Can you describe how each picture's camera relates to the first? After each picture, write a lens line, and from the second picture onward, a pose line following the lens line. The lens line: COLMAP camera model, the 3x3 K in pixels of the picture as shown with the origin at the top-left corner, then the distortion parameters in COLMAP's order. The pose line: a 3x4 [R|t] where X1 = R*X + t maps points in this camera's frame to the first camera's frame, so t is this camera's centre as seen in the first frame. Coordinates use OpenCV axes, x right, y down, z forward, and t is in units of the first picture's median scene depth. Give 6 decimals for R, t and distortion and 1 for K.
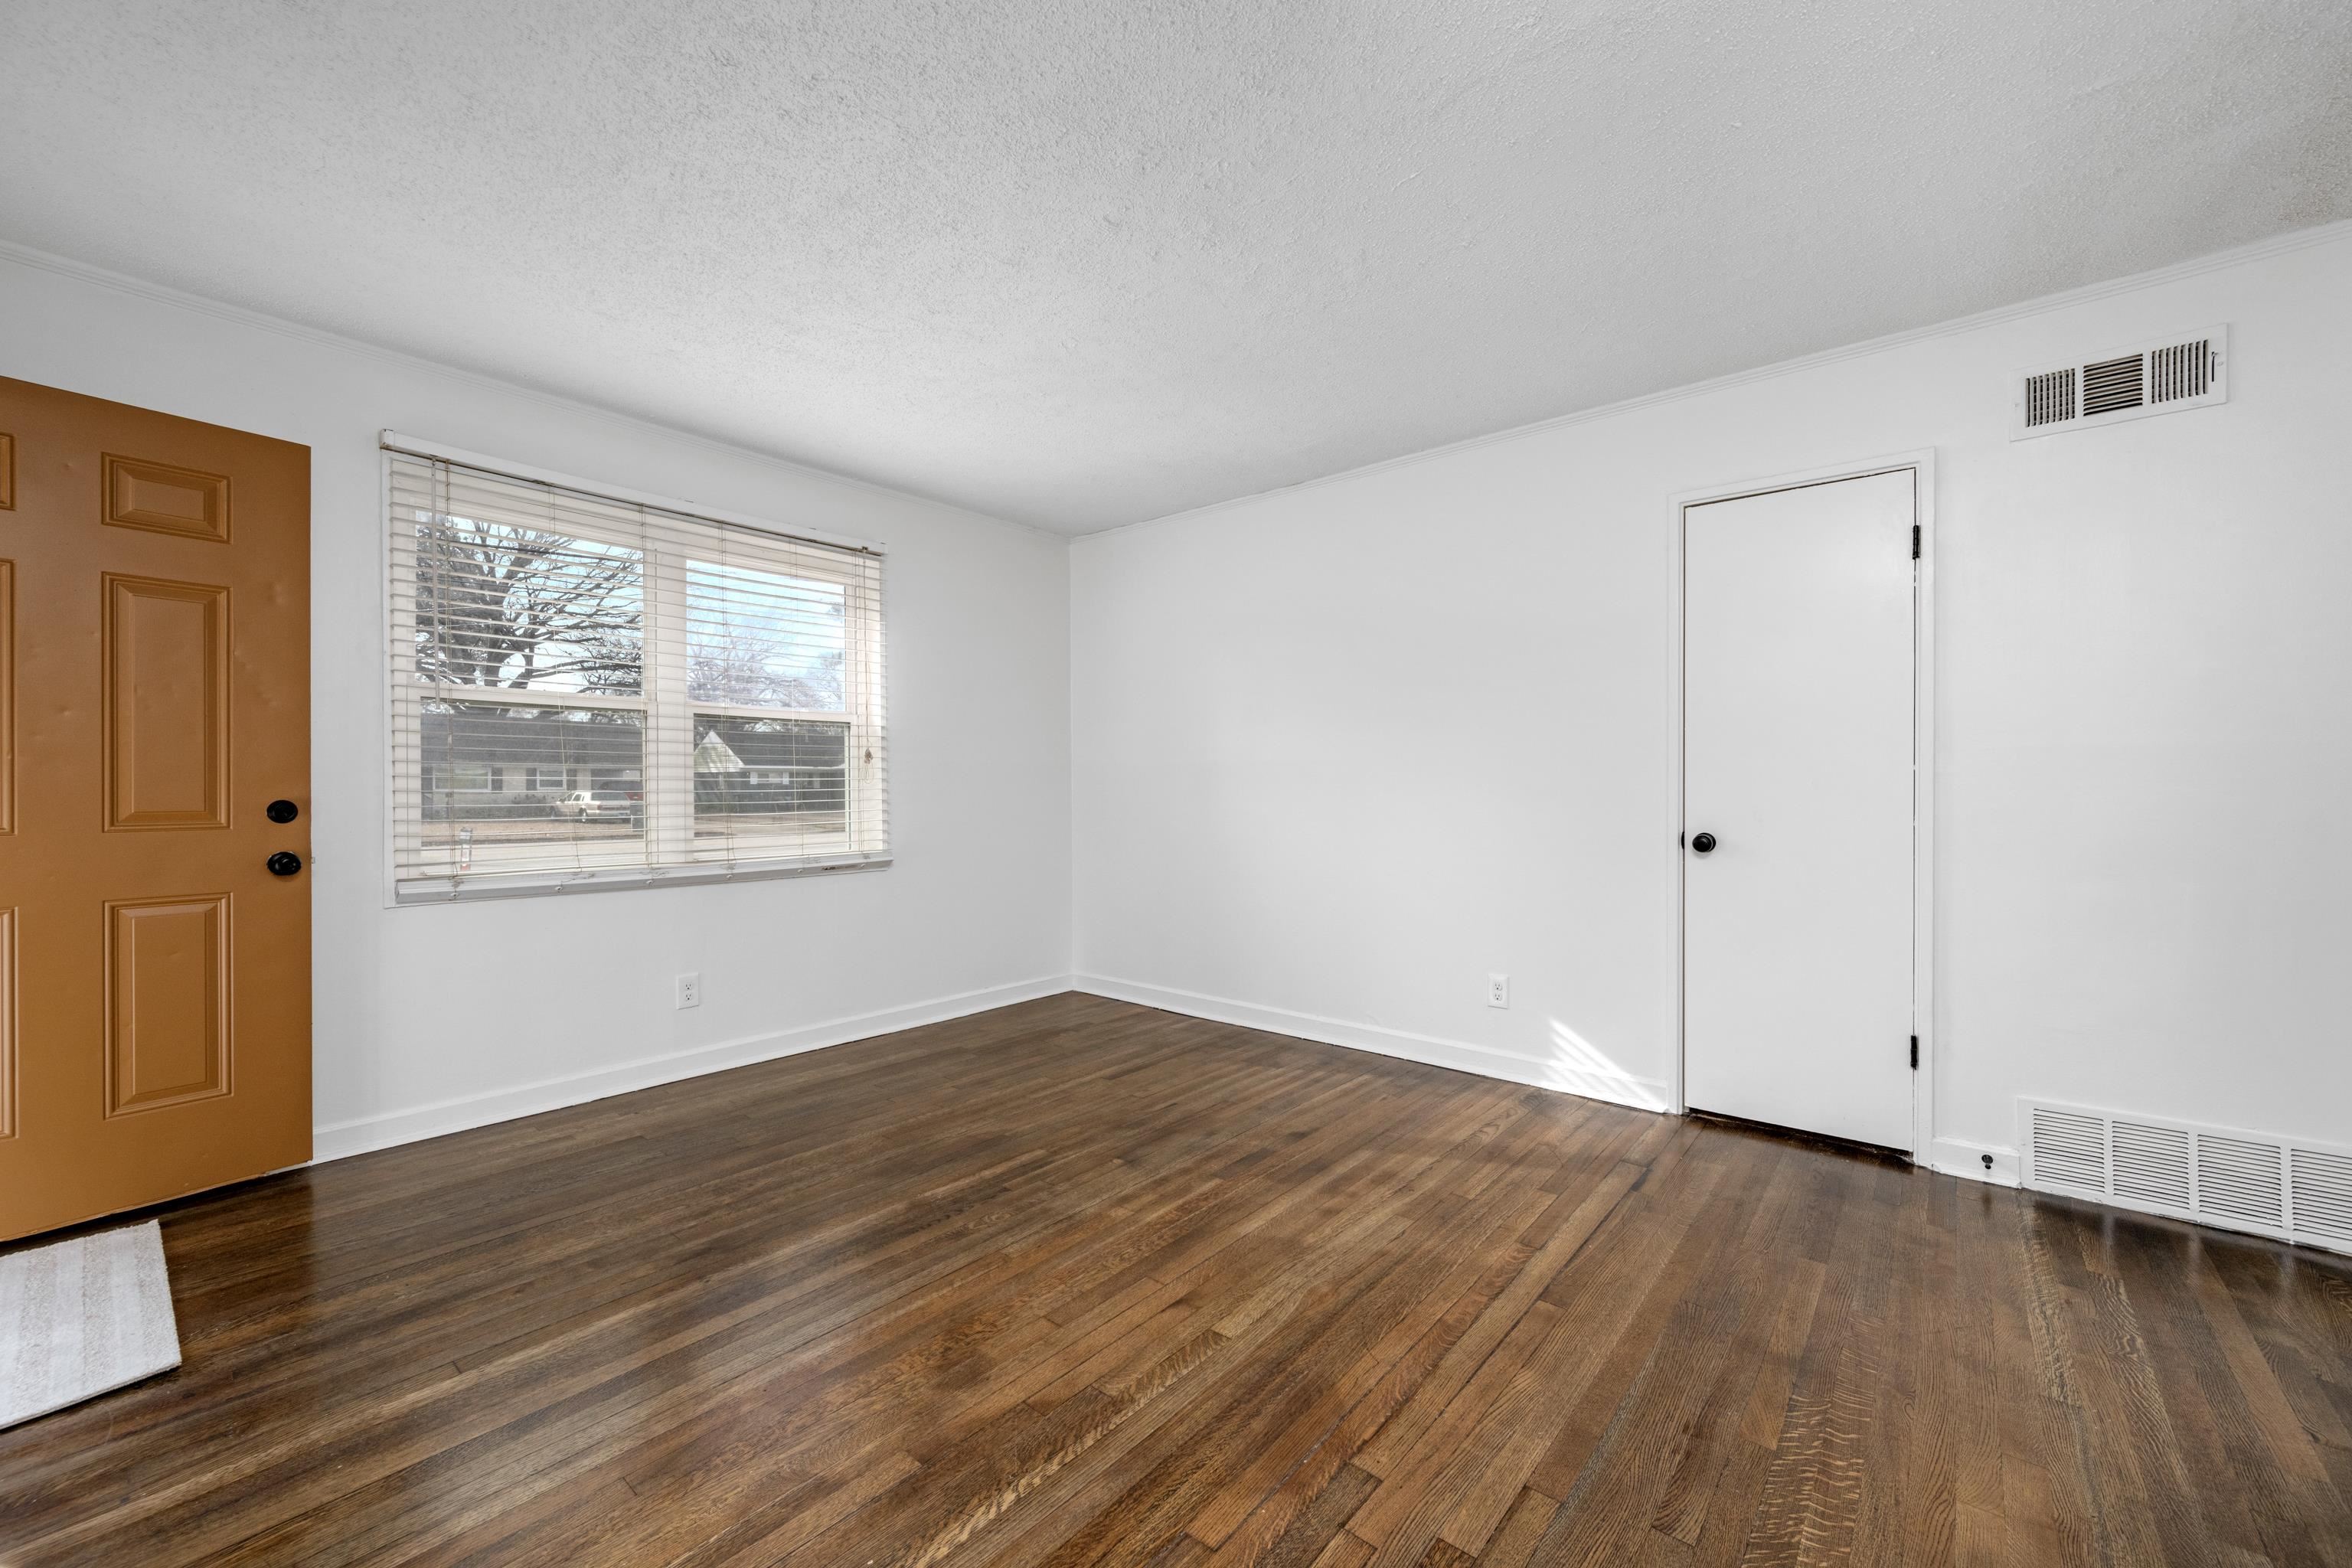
lens RADIAL K [[976.2, 0, 1206.0], [0, 976.2, 808.7], [0, 0, 1]] dist [-0.000050, -0.000205]
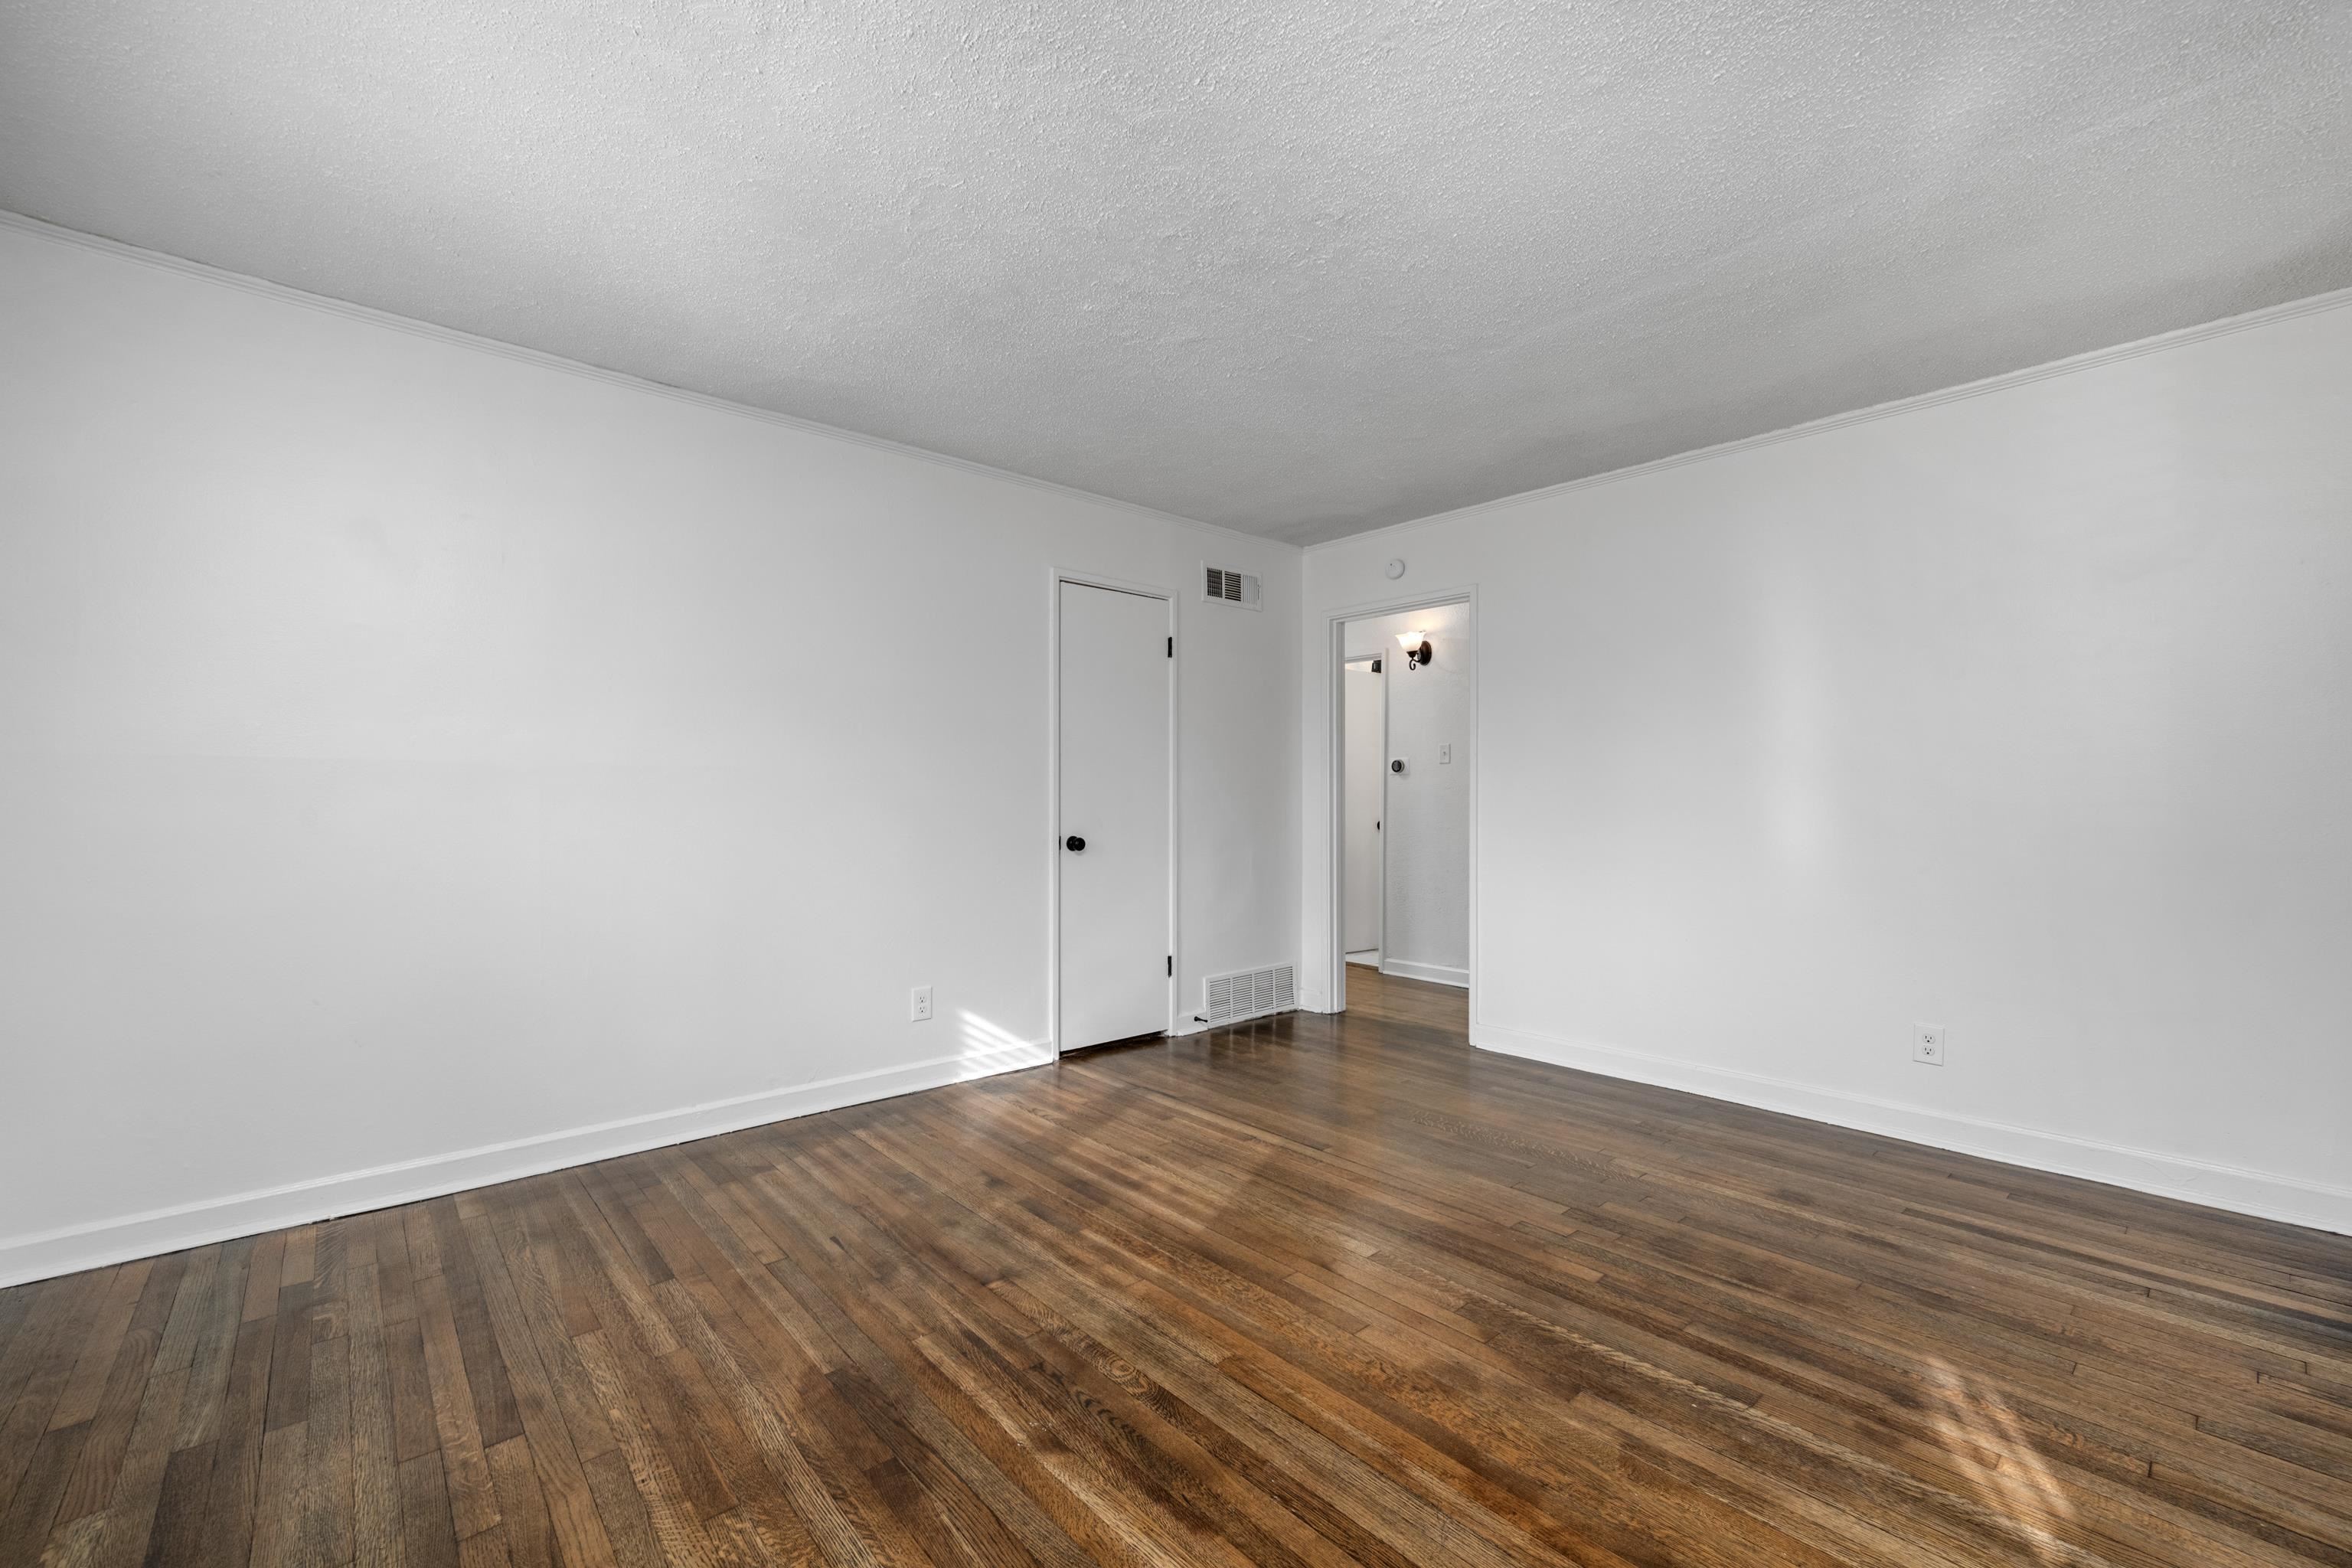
lens RADIAL K [[925.5, 0, 1275.9], [0, 925.5, 799.6], [0, 0, 1]] dist [0.000174, 0.000101]
pose [[0.111868, -0.003712, 0.993716, -0.768410], [0.022513, 0.999746, 0.001201, -0.020495], [-0.993468, 0.022238, 0.111923, 0.661170]]
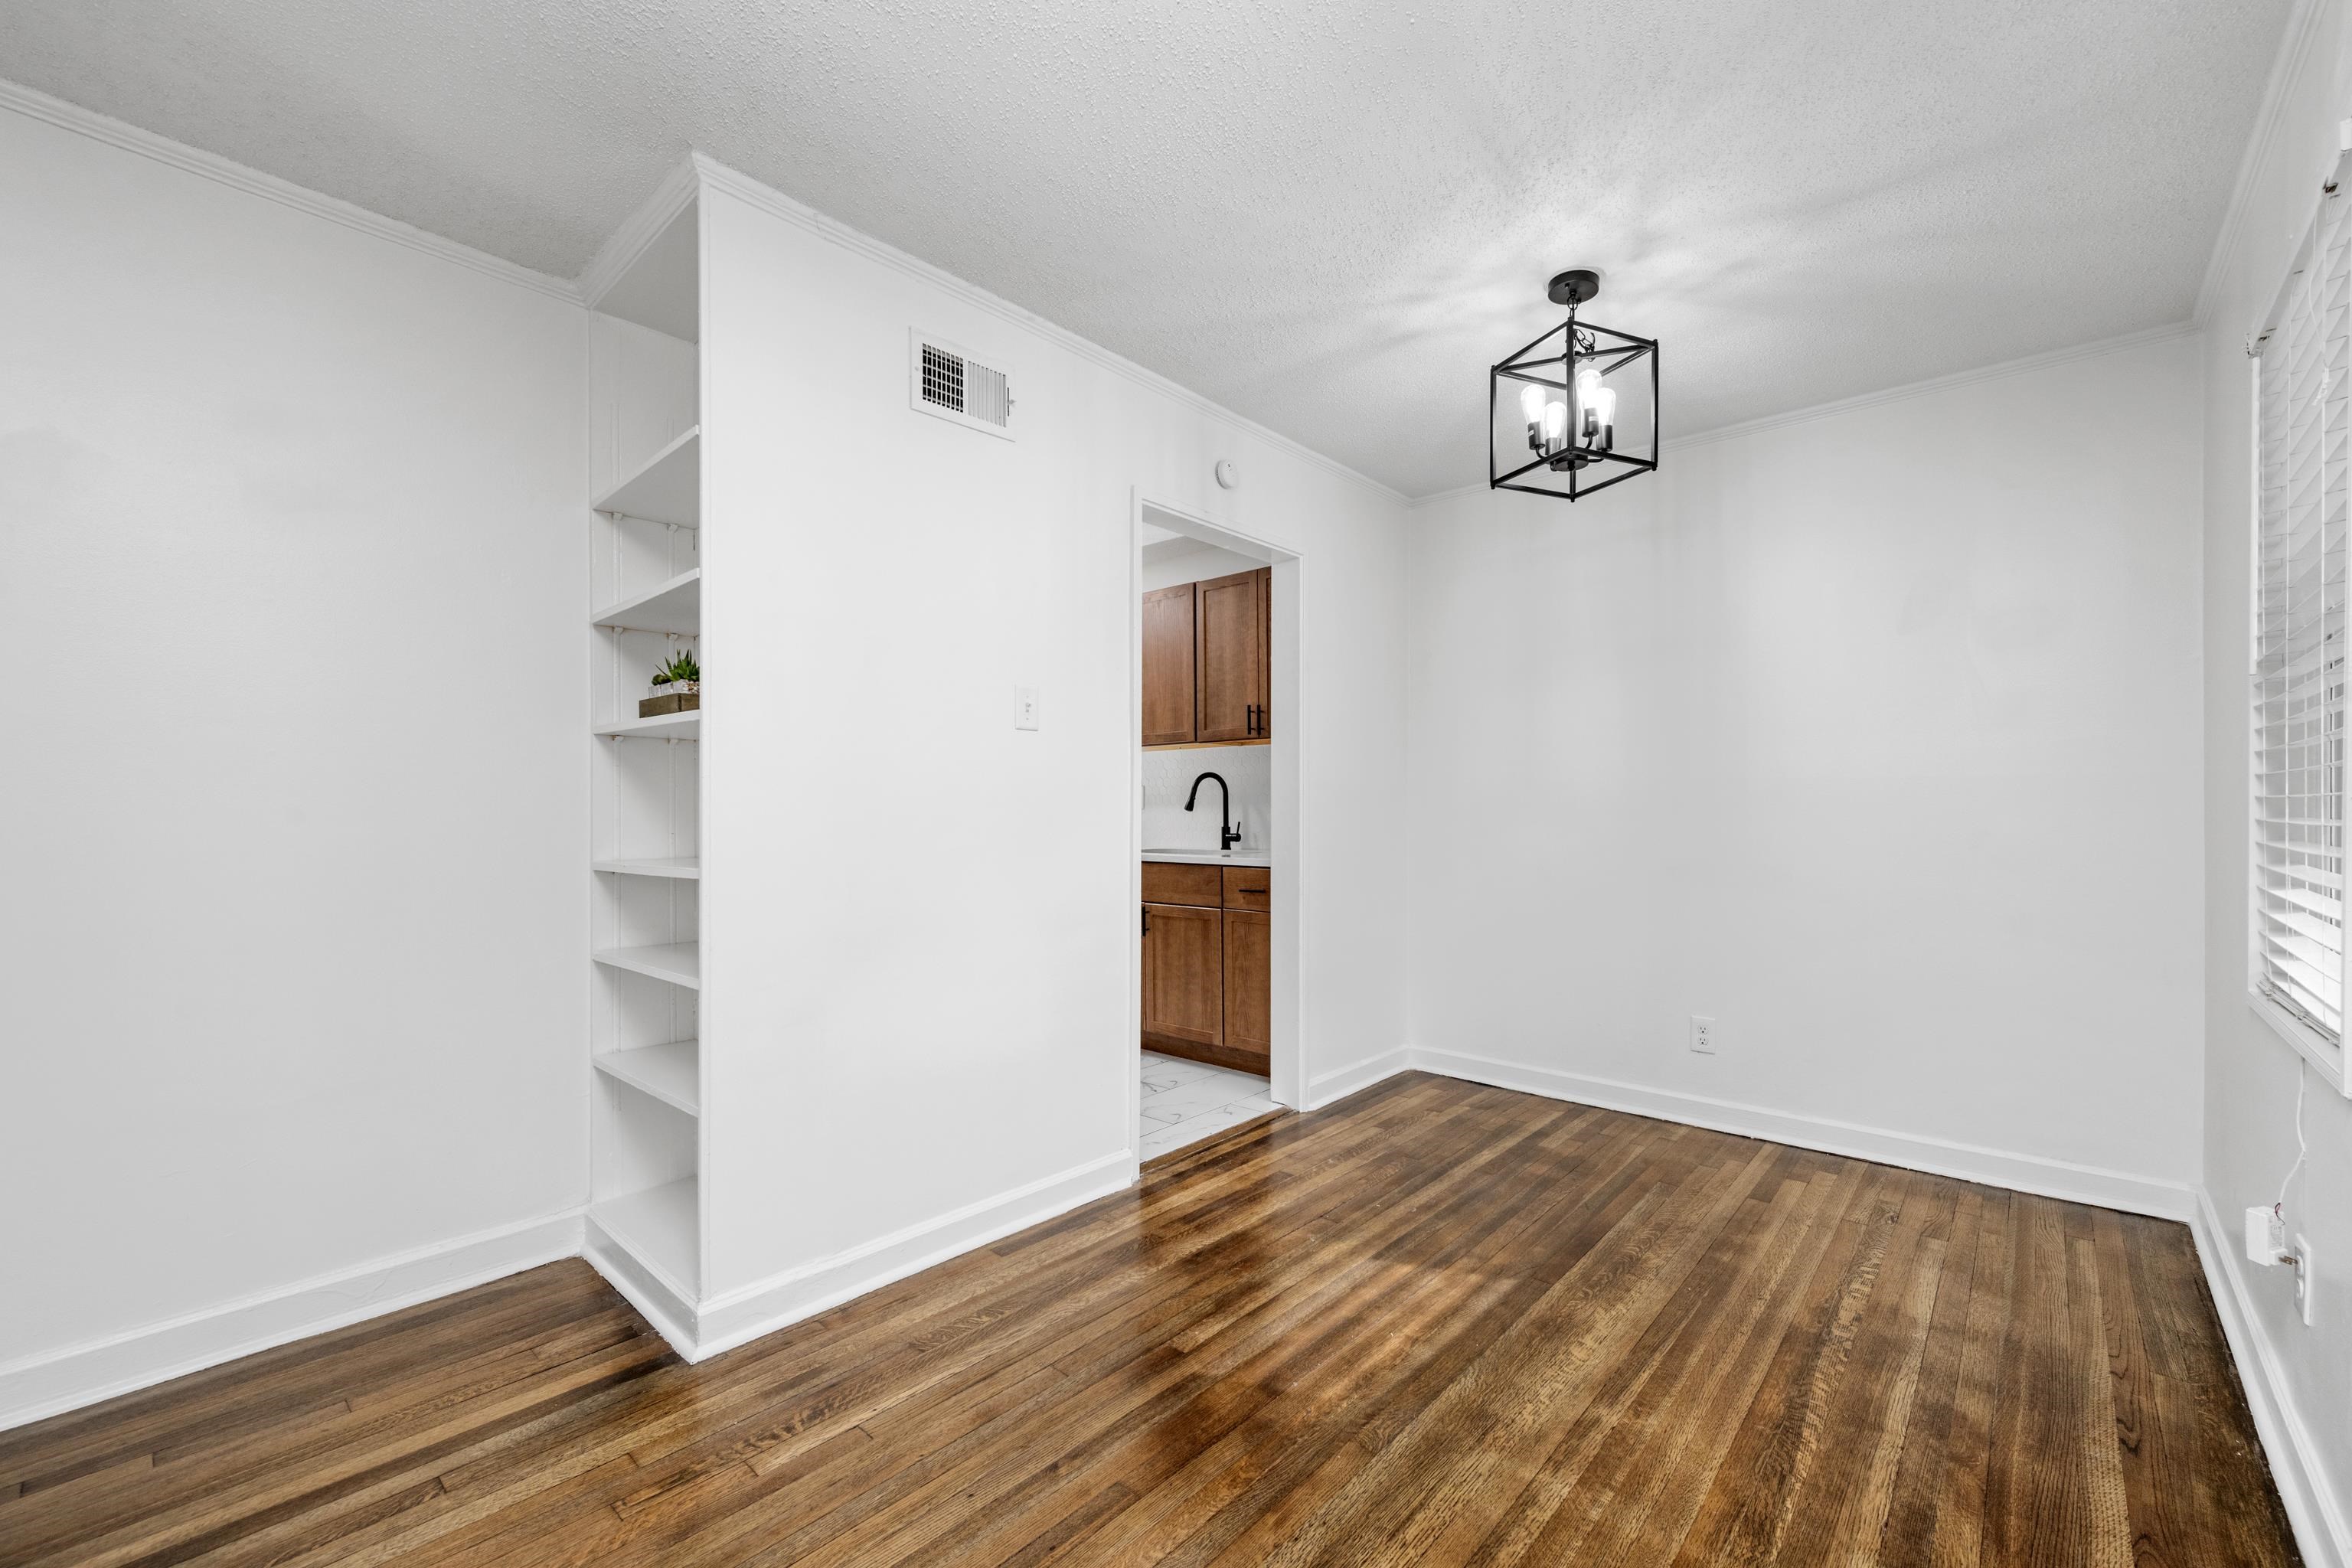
lens RADIAL K [[978.8, 0, 1174.9], [0, 978.8, 816.7], [0, 0, 1]] dist [0.001057, -0.000302]
pose [[-0.998318, -0.005980, 0.057658, -0.405993], [-0.004445, 0.999633, 0.026715, -0.011697], [-0.057797, 0.026414, -0.997979, 0.587342]]
